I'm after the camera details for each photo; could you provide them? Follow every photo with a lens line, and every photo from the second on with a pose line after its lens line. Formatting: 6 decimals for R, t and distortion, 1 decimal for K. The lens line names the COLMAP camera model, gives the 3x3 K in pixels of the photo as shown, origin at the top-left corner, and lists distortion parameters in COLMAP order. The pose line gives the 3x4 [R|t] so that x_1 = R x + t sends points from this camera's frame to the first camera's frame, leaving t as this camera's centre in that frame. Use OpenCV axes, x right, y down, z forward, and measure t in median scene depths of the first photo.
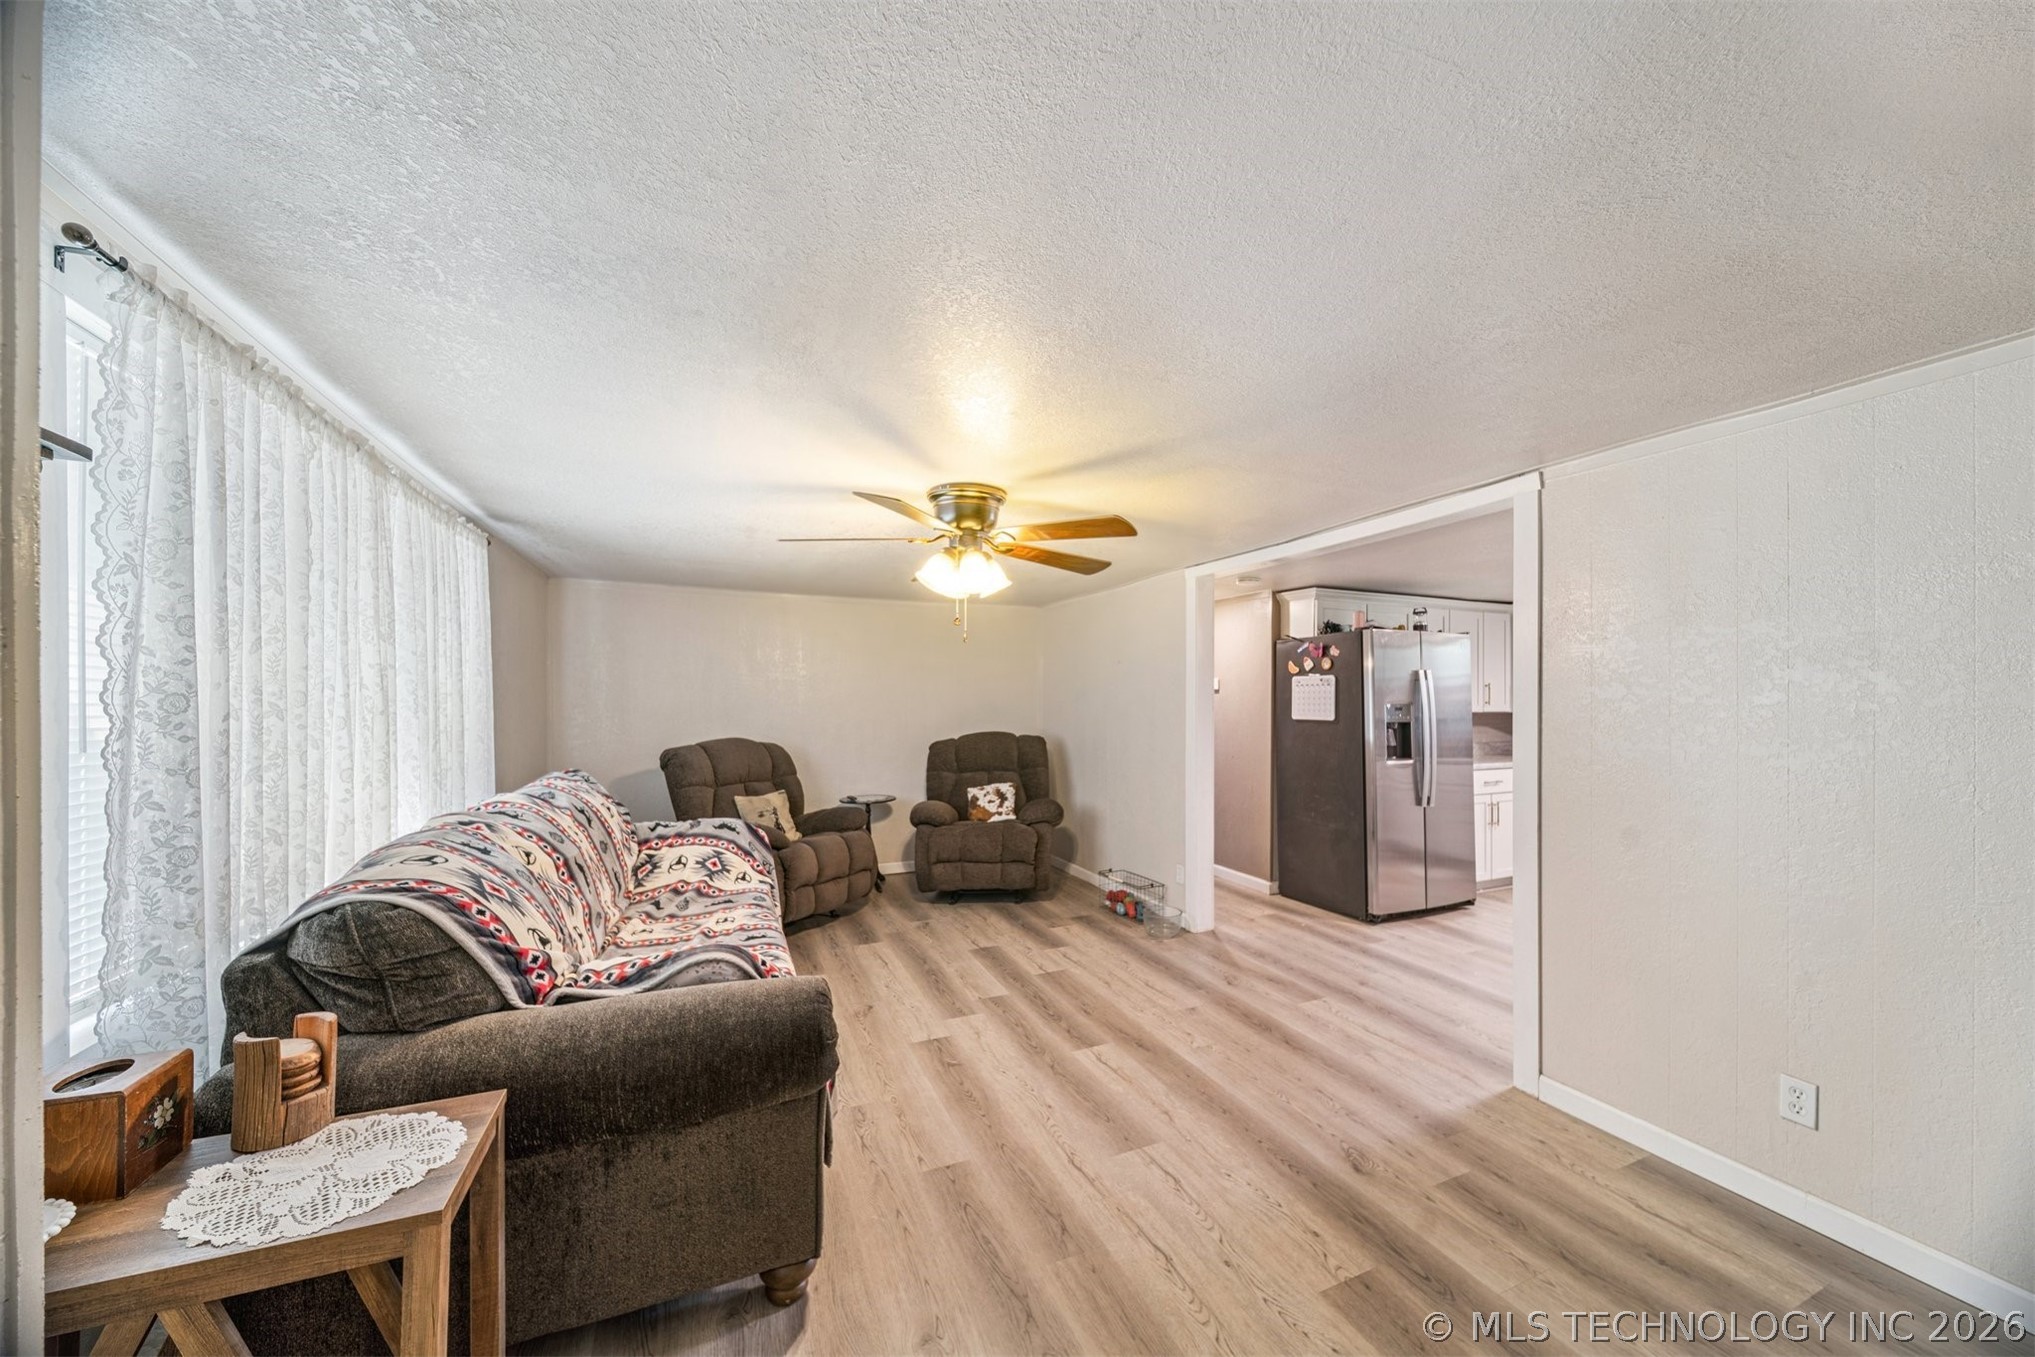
lens RADIAL K [[726.6, 0, 1018.9], [0, 726.6, 694.8], [0, 0, 1]] dist [0.000486, 0.000038]
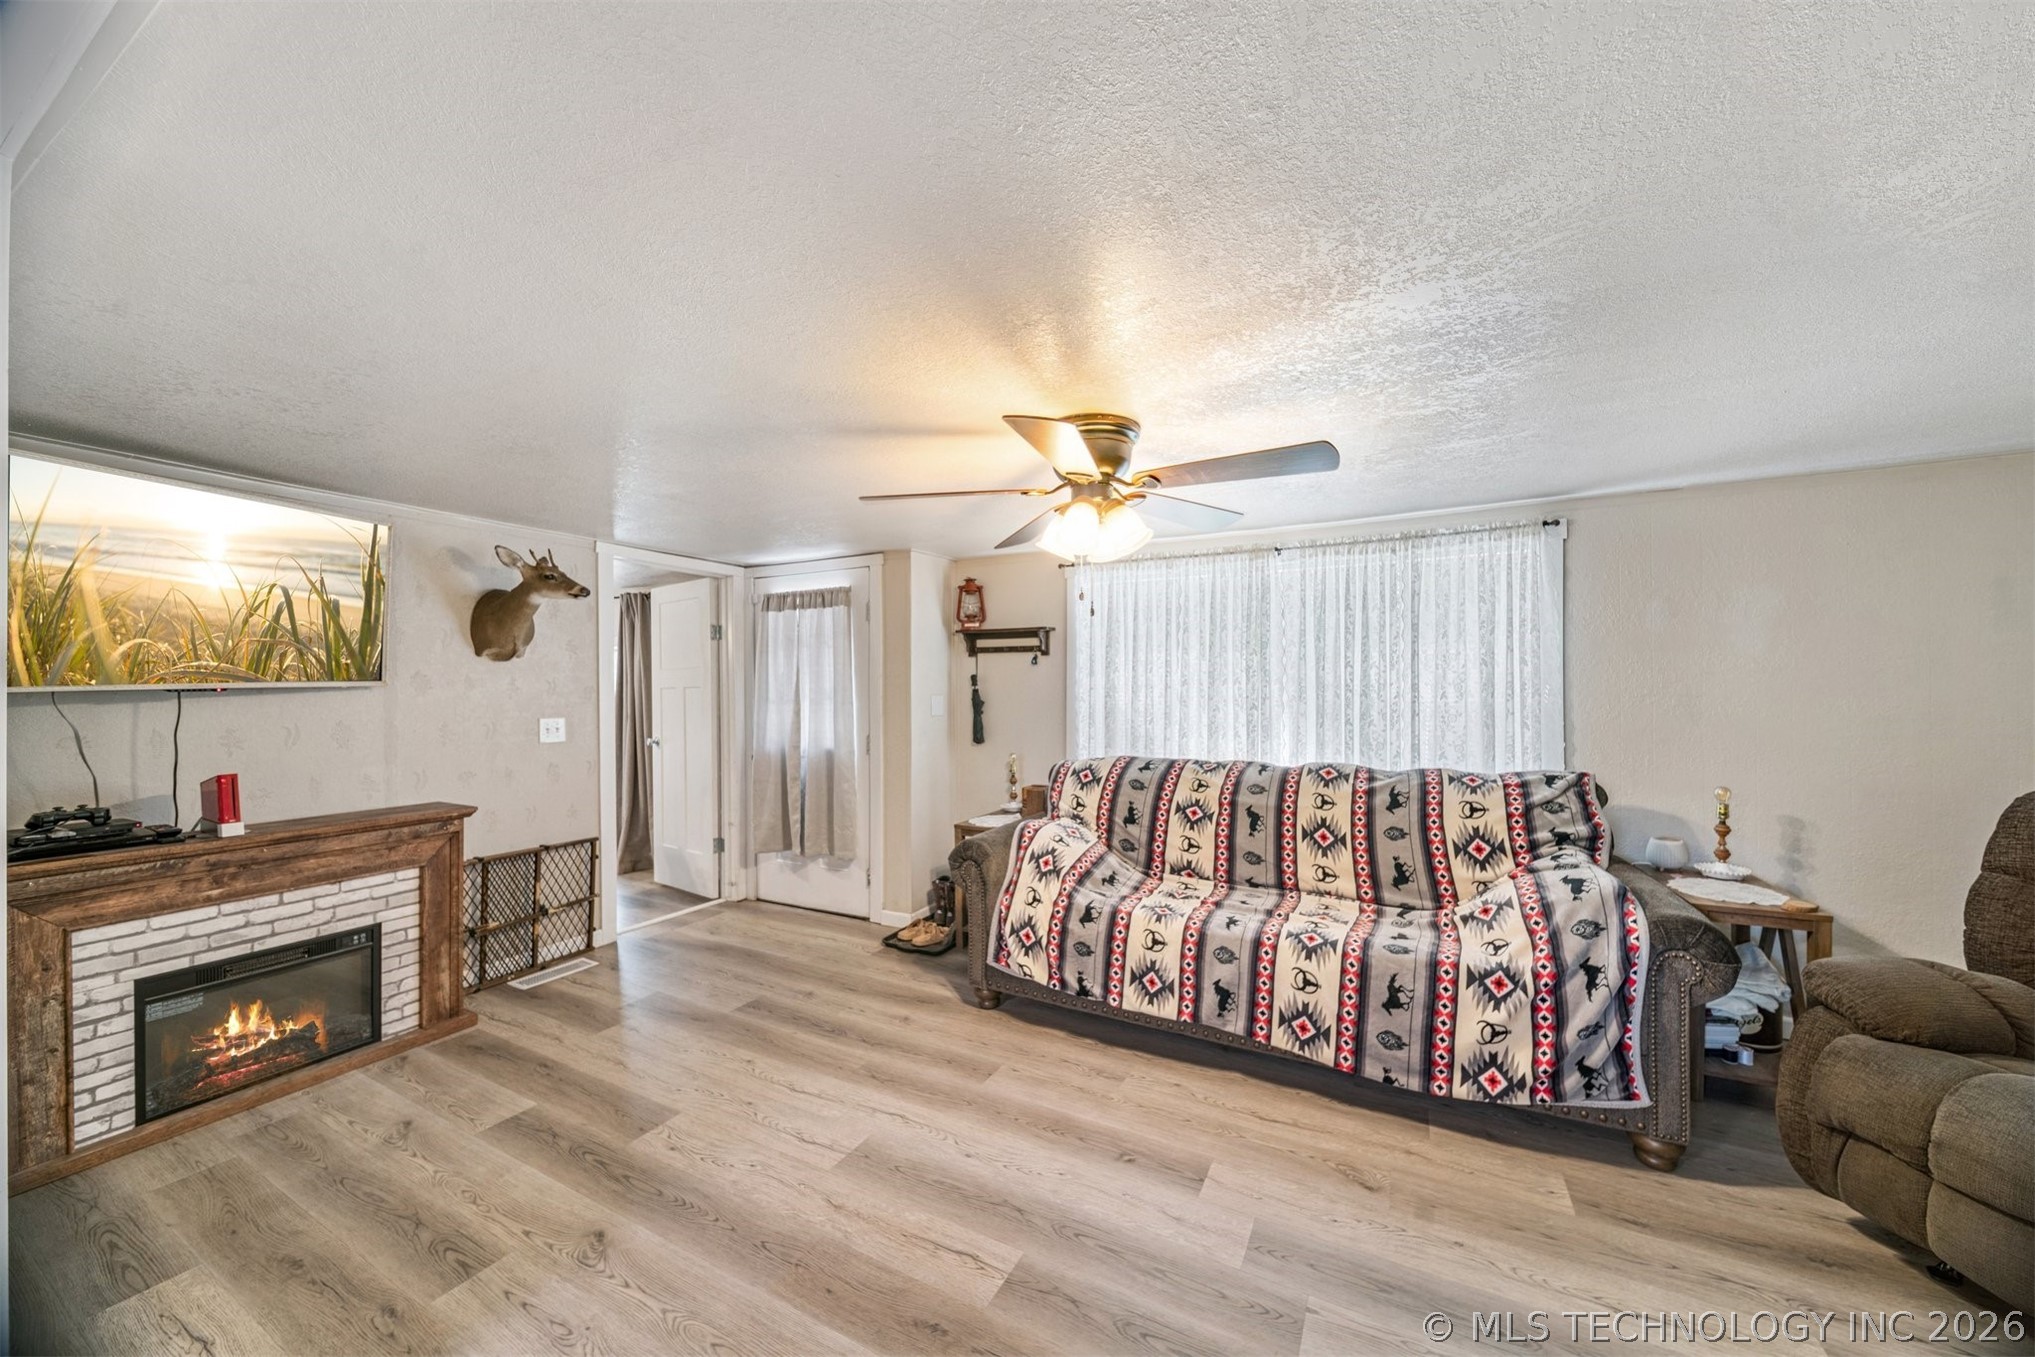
lens RADIAL K [[726.6, 0, 1018.9], [0, 726.6, 694.8], [0, 0, 1]] dist [0.000486, 0.000038]
pose [[-0.780546, 0.003140, -0.625090, 0.591226], [0.001849, 0.999995, 0.002715, 0.016108], [0.625095, 0.000963, -0.780548, 1.892795]]
